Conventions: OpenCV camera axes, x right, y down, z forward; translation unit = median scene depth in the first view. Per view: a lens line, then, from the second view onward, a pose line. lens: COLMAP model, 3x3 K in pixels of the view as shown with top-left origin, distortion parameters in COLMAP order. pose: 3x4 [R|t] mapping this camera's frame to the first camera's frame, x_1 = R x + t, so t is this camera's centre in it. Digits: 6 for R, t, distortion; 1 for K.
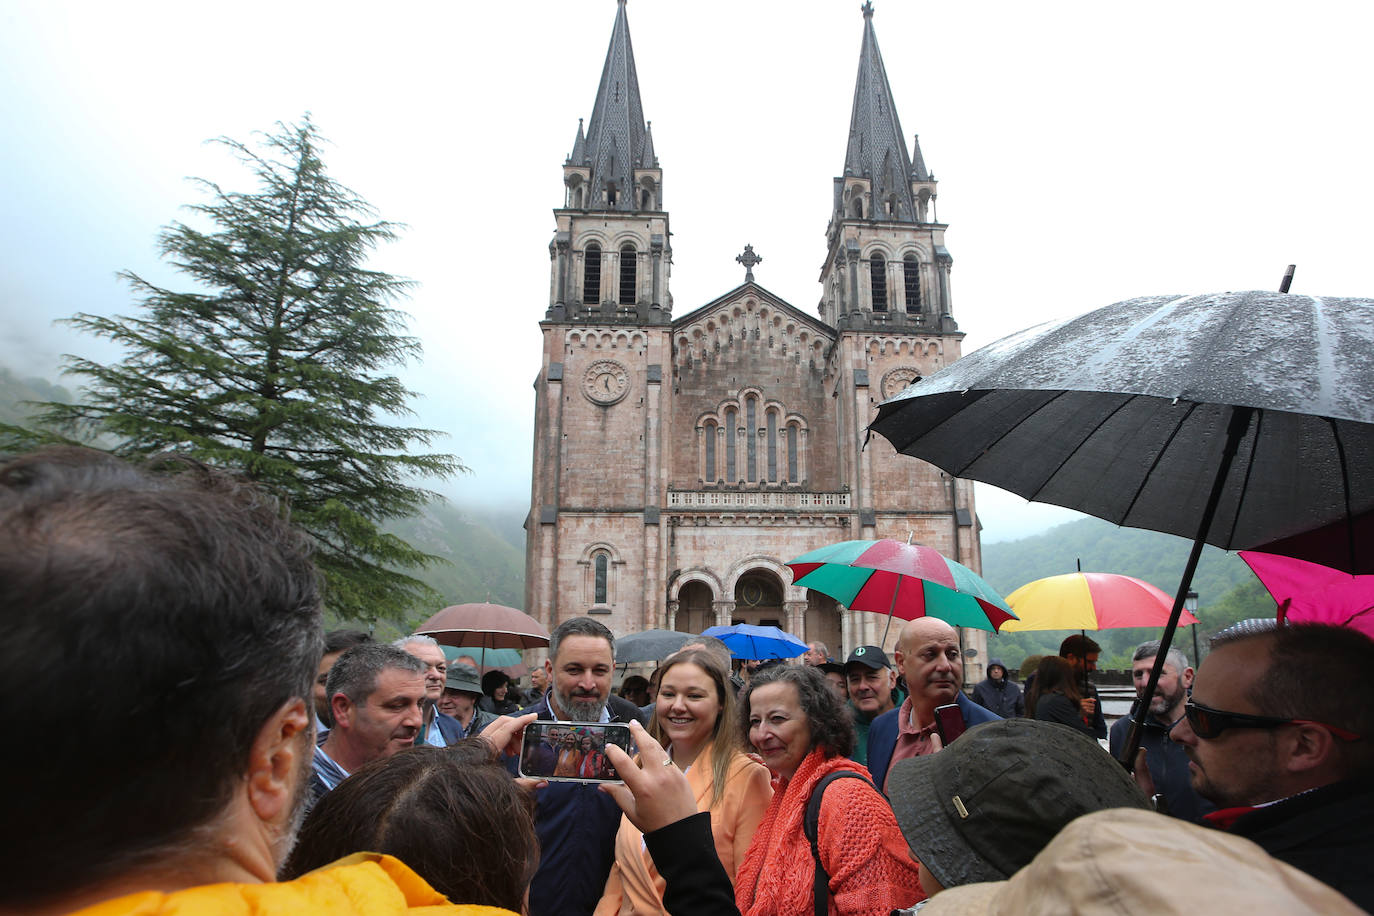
lens RADIAL K [[661.2, 0, 736.4], [0, 661.2, 578.8], [0, 0, 1]] dist [-0.054528, 0.018080]
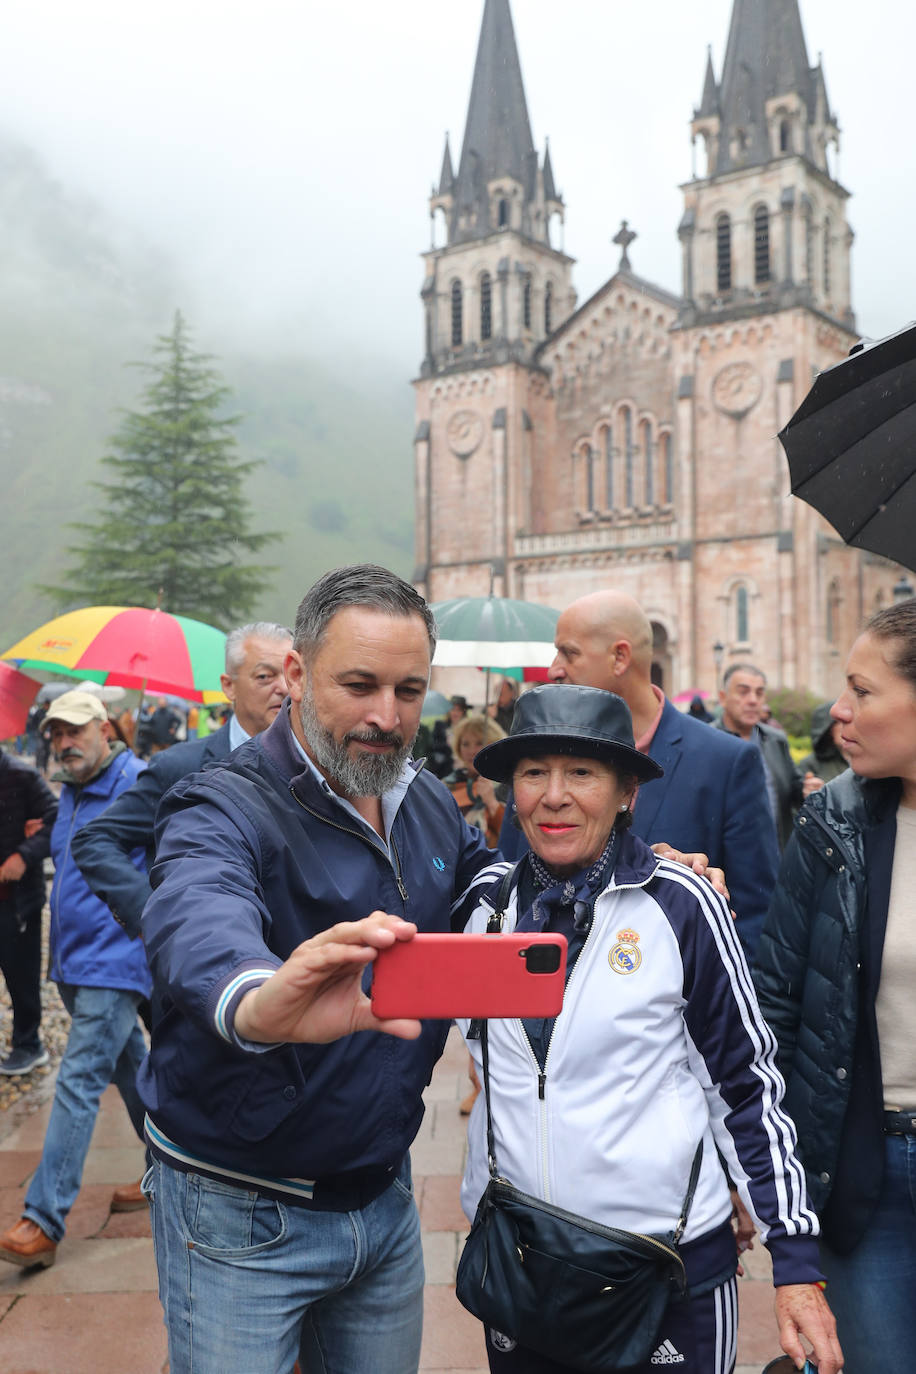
lens RADIAL K [[2657.3, 0, 458.0], [0, 2657.3, 687.0], [0, 0, 1]] dist [0.292754, 0.021467]
pose [[0.663907, -0.015787, -0.747648, 2.762491], [0.080175, 0.995517, 0.050173, -0.116025], [0.743505, -0.093253, 0.662197, -1.693560]]
